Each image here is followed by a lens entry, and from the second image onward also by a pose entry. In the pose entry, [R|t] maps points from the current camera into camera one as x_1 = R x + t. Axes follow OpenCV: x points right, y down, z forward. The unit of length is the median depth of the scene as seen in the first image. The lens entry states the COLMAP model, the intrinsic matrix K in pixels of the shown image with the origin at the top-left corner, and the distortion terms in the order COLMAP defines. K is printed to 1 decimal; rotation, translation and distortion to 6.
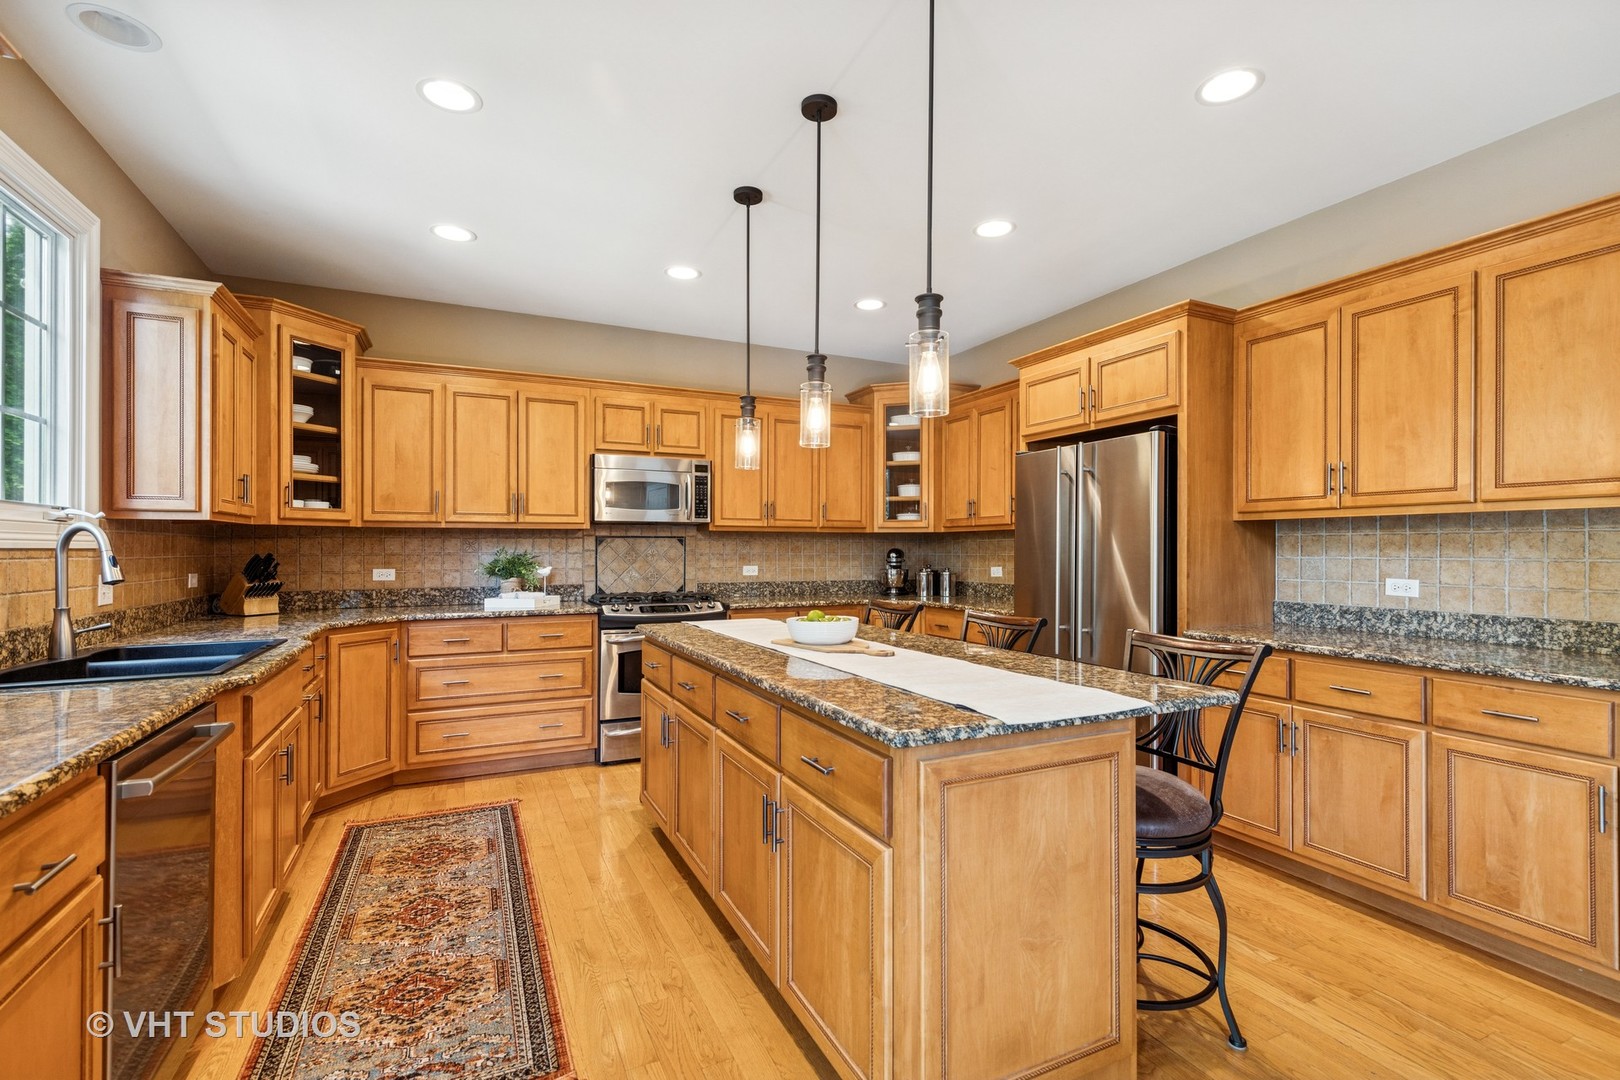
lens RADIAL K [[733.5, 0, 811.2], [0, 733.5, 543.7], [0, 0, 1]] dist [0.009353, -0.001952]
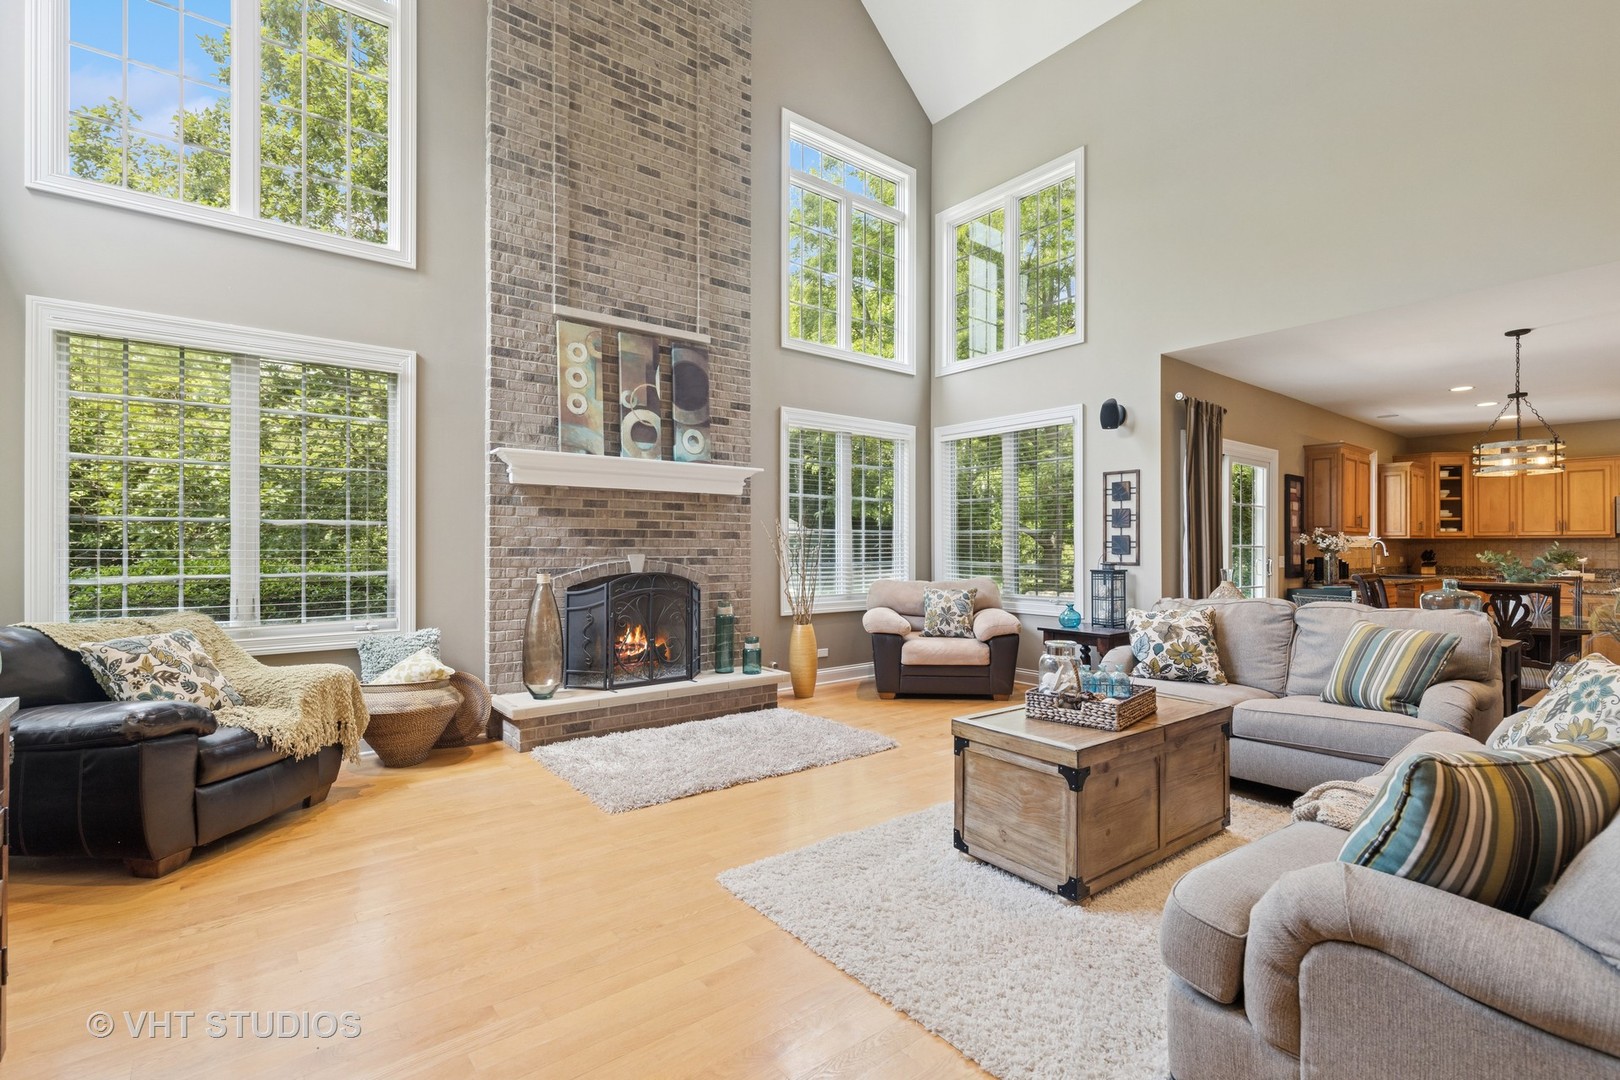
lens RADIAL K [[733.5, 0, 822.9], [0, 733.5, 541.2], [0, 0, 1]] dist [0.009353, -0.001952]
pose [[0.232005, -0.006335, -0.972694, 1.112085], [0.003168, 0.999978, -0.005758, -0.007094], [0.972709, -0.001745, 0.232020, -1.448760]]
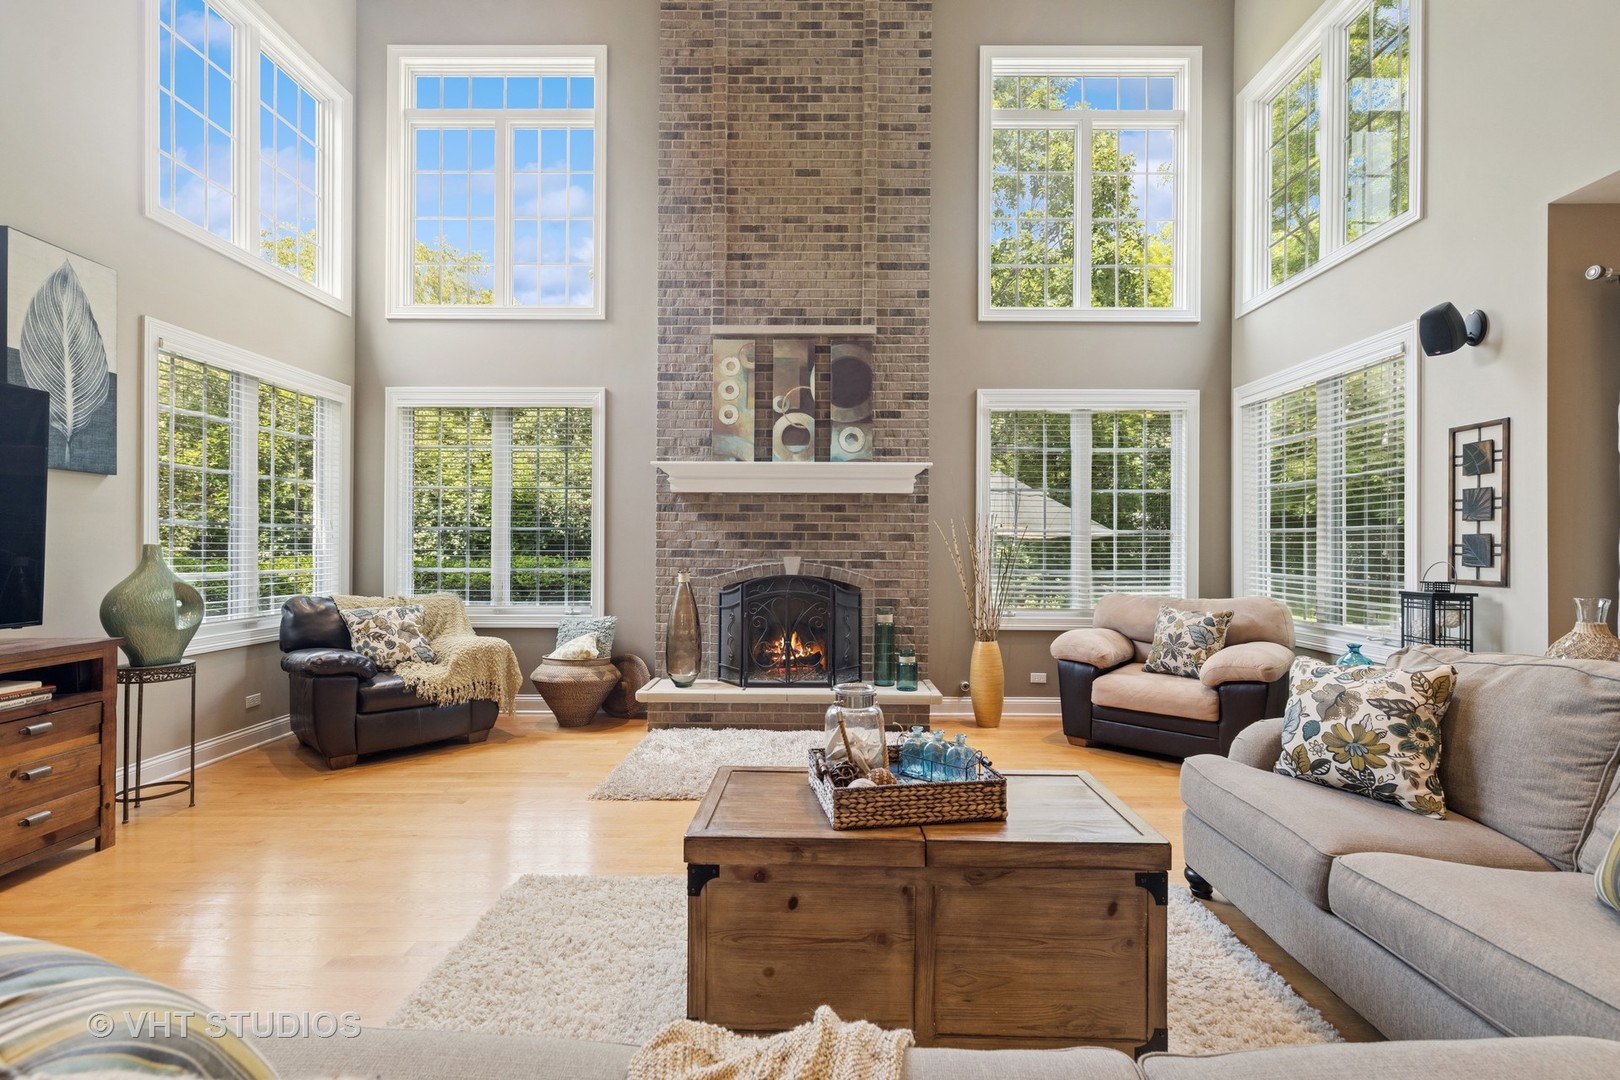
lens RADIAL K [[733.5, 0, 816.2], [0, 733.5, 542.9], [0, 0, 1]] dist [0.009353, -0.001952]
pose [[-0.433441, -0.007951, -0.901147, 0.935223], [-0.001463, 0.999966, -0.008119, -0.006739], [0.901181, -0.002200, -0.433438, -0.870134]]
